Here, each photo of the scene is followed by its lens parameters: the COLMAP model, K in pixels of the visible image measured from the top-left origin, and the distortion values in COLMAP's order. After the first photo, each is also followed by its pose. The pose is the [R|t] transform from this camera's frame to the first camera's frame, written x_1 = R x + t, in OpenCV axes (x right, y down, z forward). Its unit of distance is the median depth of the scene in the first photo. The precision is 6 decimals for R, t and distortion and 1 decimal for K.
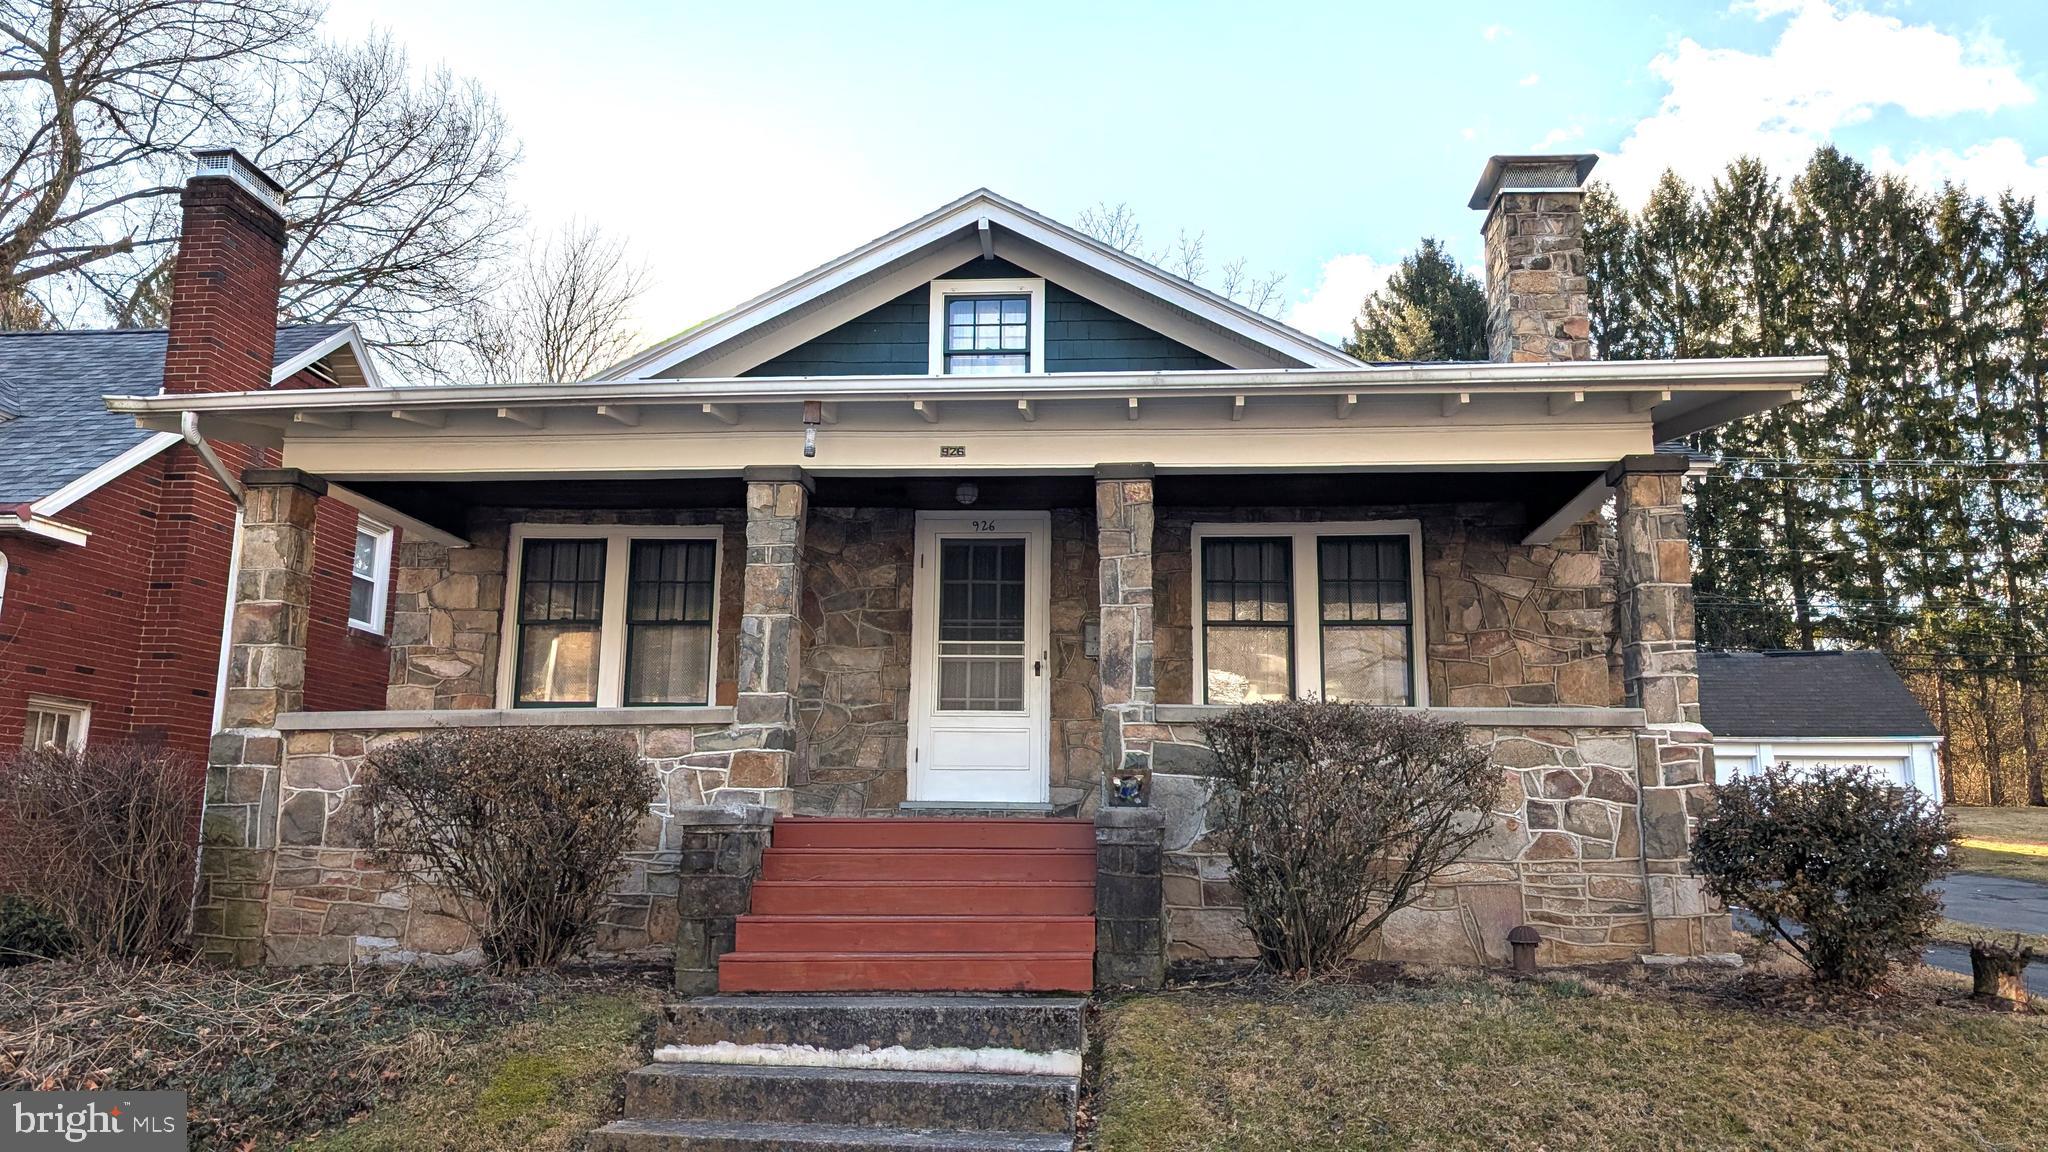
lens RADIAL K [[1422.0, 0, 1024.0], [0, 1422.0, 576.0], [0, 0, 1]] dist [0.070584, -0.140579]
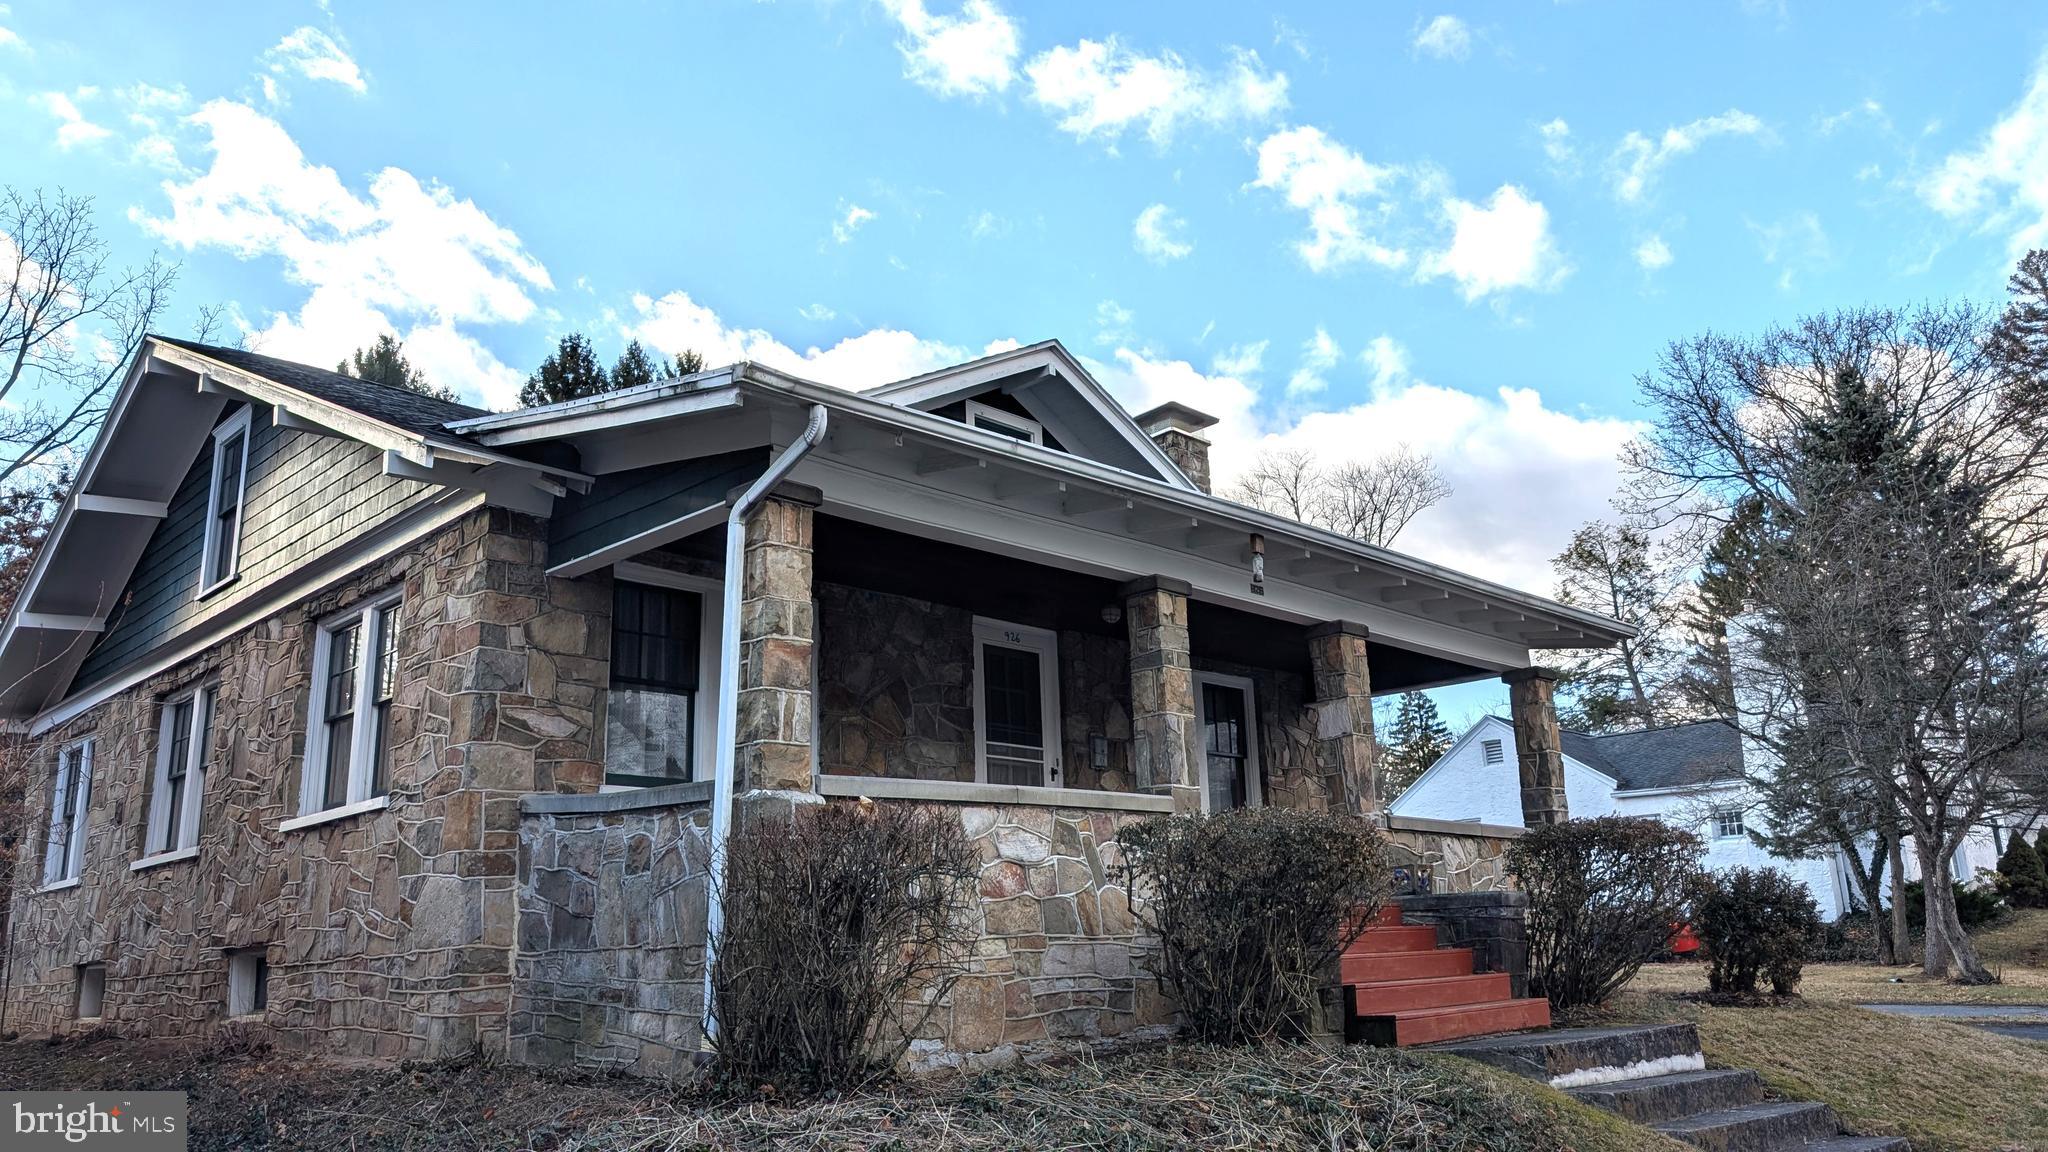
lens RADIAL K [[1424.3, 0, 1023.0], [0, 1424.3, 550.1], [0, 0, 1]] dist [0.040328, -0.002296]
pose [[0.662876, 0.178040, 0.727253, -0.836564], [-0.100296, 0.983677, -0.149399, 0.061680], [-0.741981, 0.026092, 0.669913, 0.272299]]
